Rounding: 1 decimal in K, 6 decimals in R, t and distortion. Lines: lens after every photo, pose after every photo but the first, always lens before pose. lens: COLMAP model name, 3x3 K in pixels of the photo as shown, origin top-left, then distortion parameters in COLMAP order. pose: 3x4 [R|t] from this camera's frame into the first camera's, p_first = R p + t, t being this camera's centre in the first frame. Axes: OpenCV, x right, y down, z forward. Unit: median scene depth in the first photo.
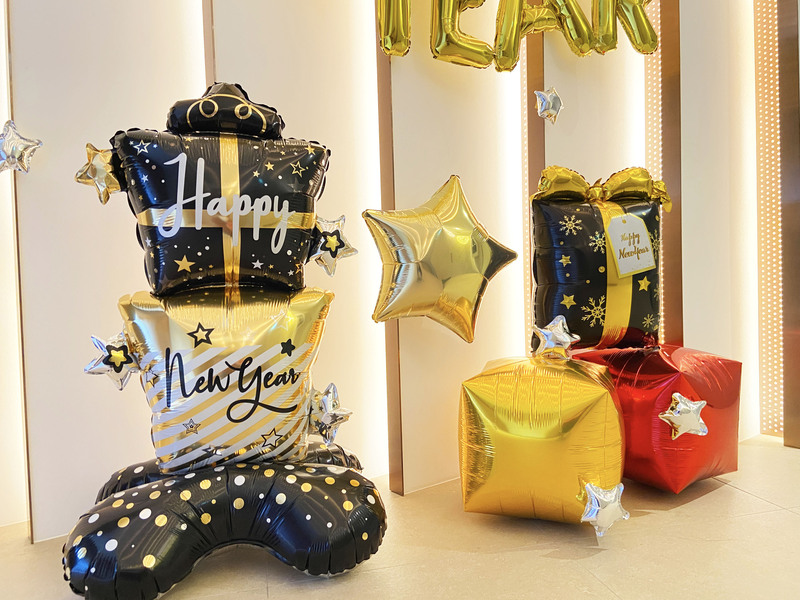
lens RADIAL K [[604.4, 0, 399.7], [0, 604.4, 298.7], [0, 0, 1]] dist [0.056859, -0.018513]
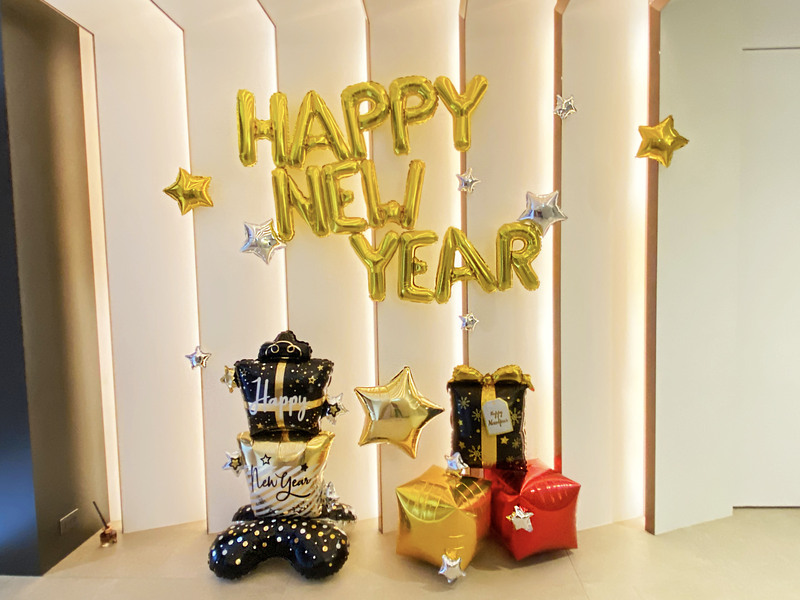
lens RADIAL K [[512.8, 0, 400.2], [0, 512.8, 299.2], [0, 0, 1]] dist [0.024252, -0.008297]
pose [[0.954721, 0.021596, -0.296717, 0.647122], [-0.014367, 0.999545, 0.026522, -0.552290], [0.297154, -0.021058, 0.954597, -0.590139]]
